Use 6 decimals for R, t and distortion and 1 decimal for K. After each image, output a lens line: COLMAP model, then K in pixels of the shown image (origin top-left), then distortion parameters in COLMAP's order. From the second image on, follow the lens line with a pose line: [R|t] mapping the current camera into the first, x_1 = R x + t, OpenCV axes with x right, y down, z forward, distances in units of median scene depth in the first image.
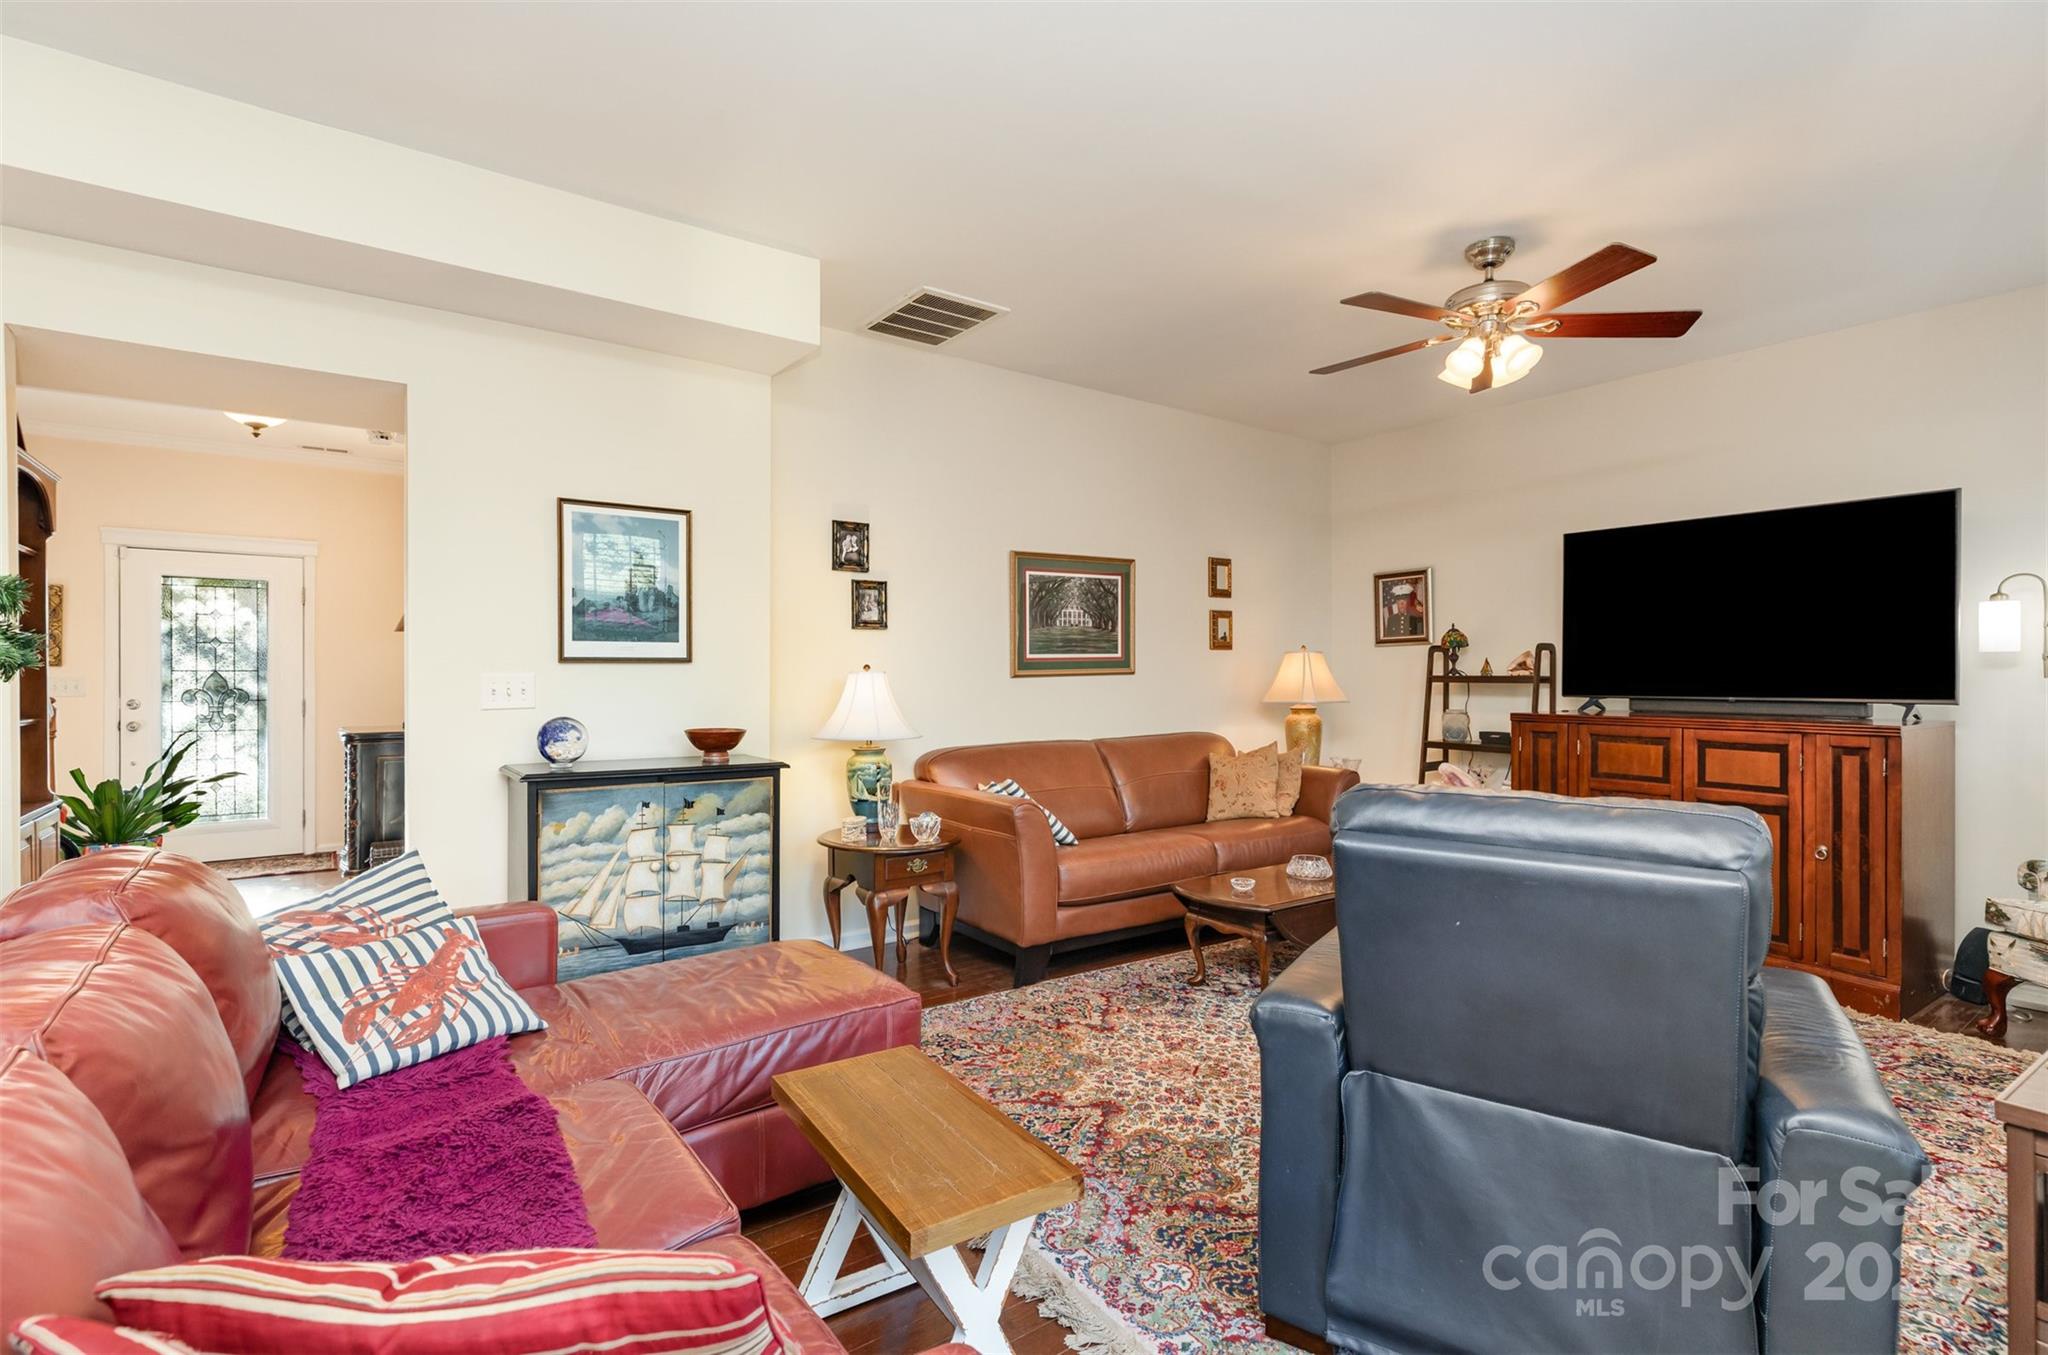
lens RADIAL K [[953.9, 0, 1015.3], [0, 953.9, 681.6], [0, 0, 1]] dist [0.001326, 0.000116]
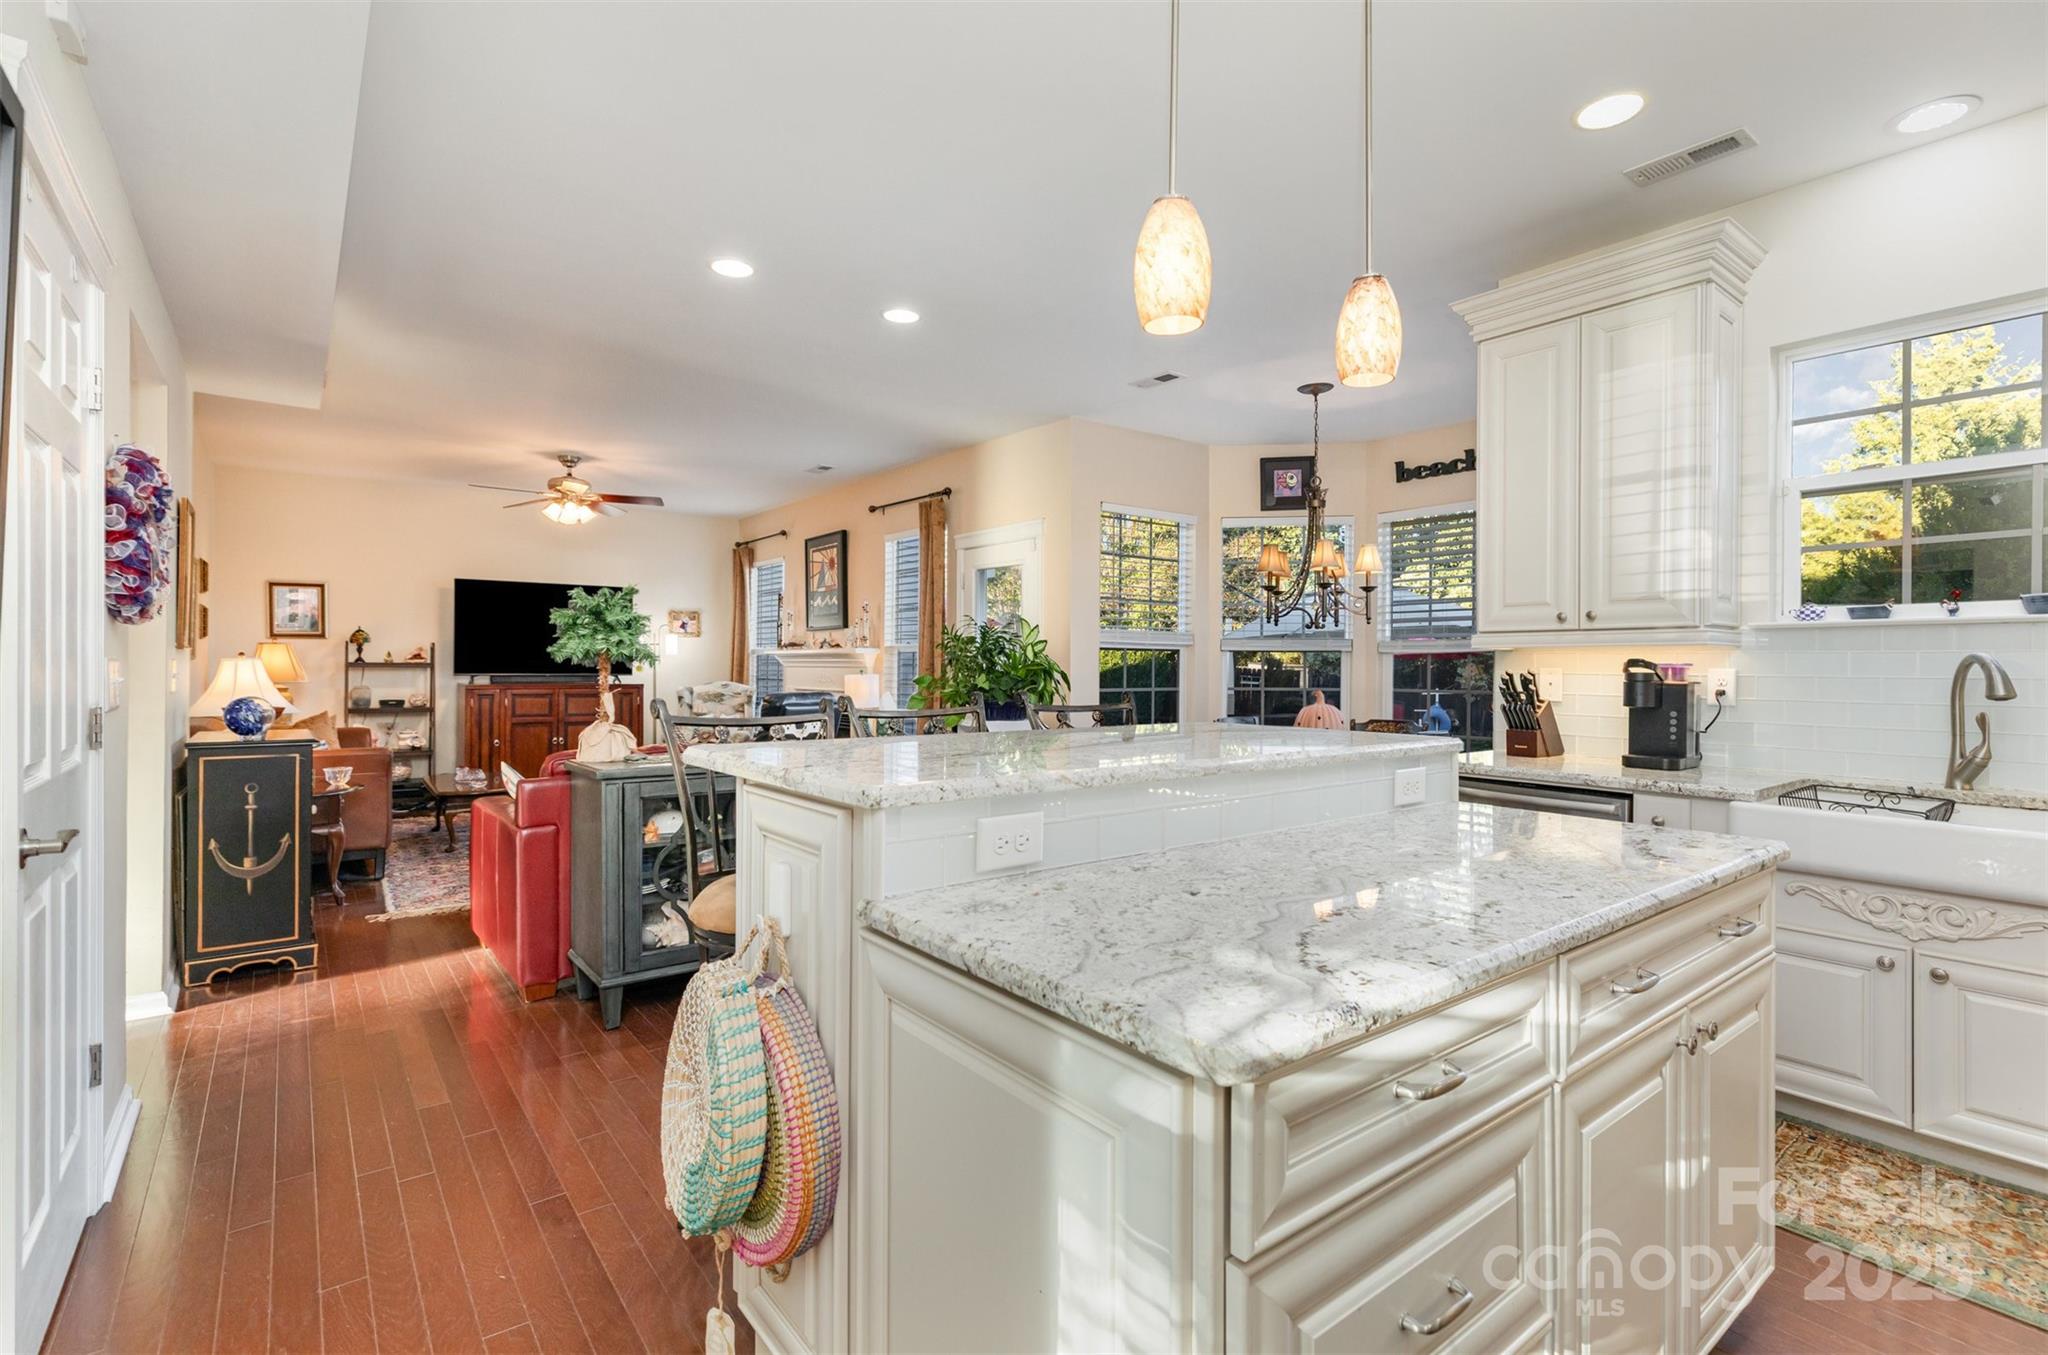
lens RADIAL K [[930.8, 0, 1019.5], [0, 930.8, 665.5], [0, 0, 1]] dist [-0.002801, -0.000498]
pose [[-0.032131, 0.000916, 0.999483, -1.001762], [0.000209, 1.000000, -0.000910, 0.000402], [-0.999484, 0.000180, -0.032131, 0.053834]]
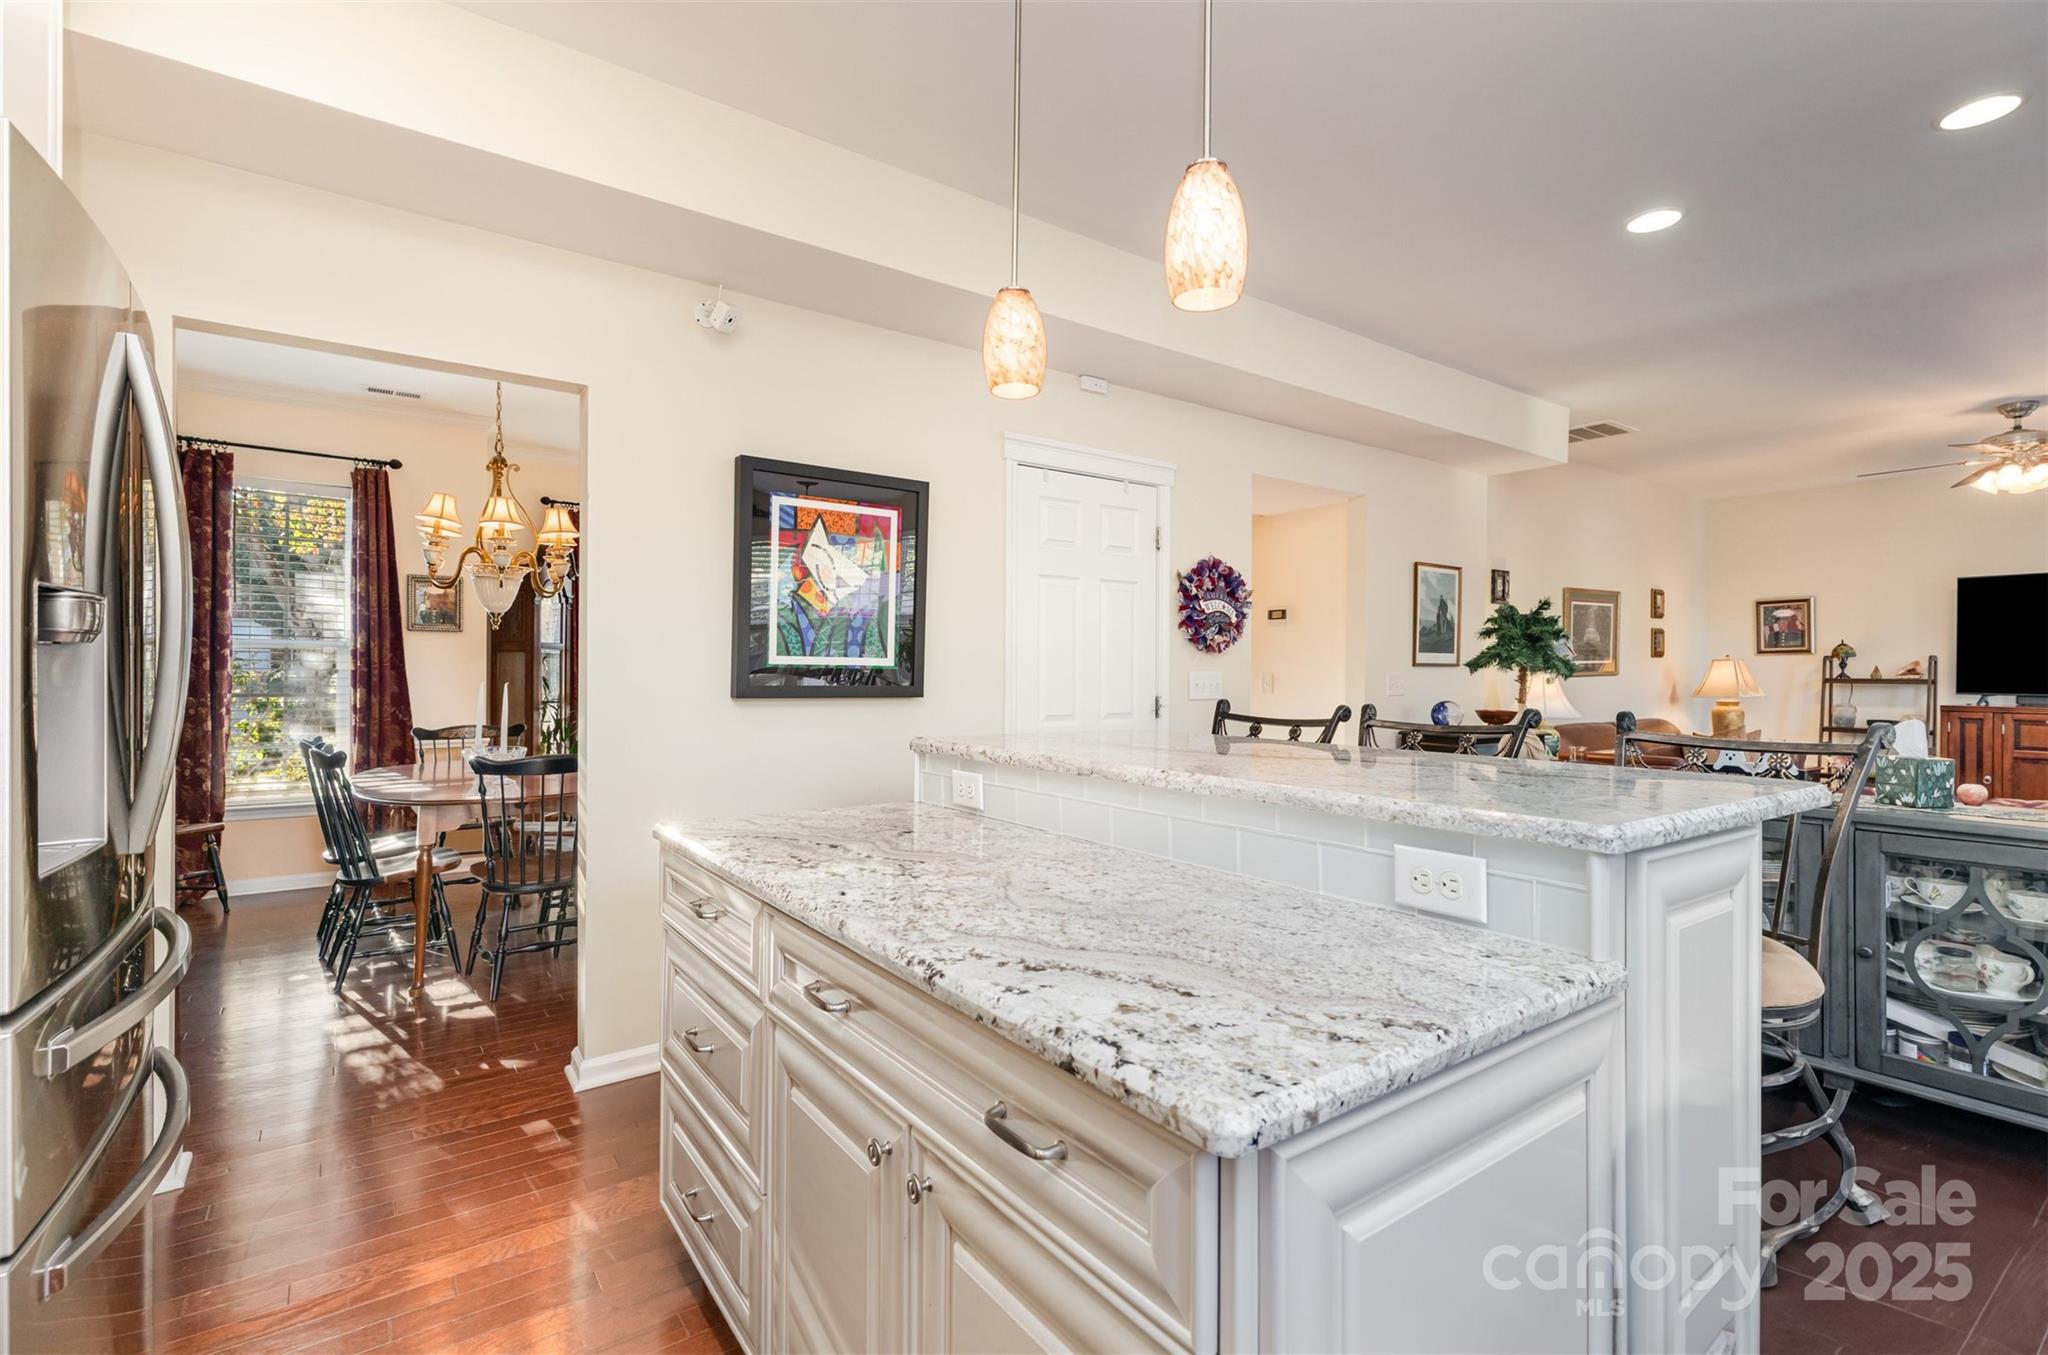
lens RADIAL K [[935.3, 0, 1022.4], [0, 935.3, 673.0], [0, 0, 1]] dist [0.002843, 0.000191]
pose [[0.999929, 0.008226, -0.008623, -0.713262], [-0.008263, 0.999957, -0.004261, 0.001550], [0.008588, 0.004332, 0.999954, -0.349355]]
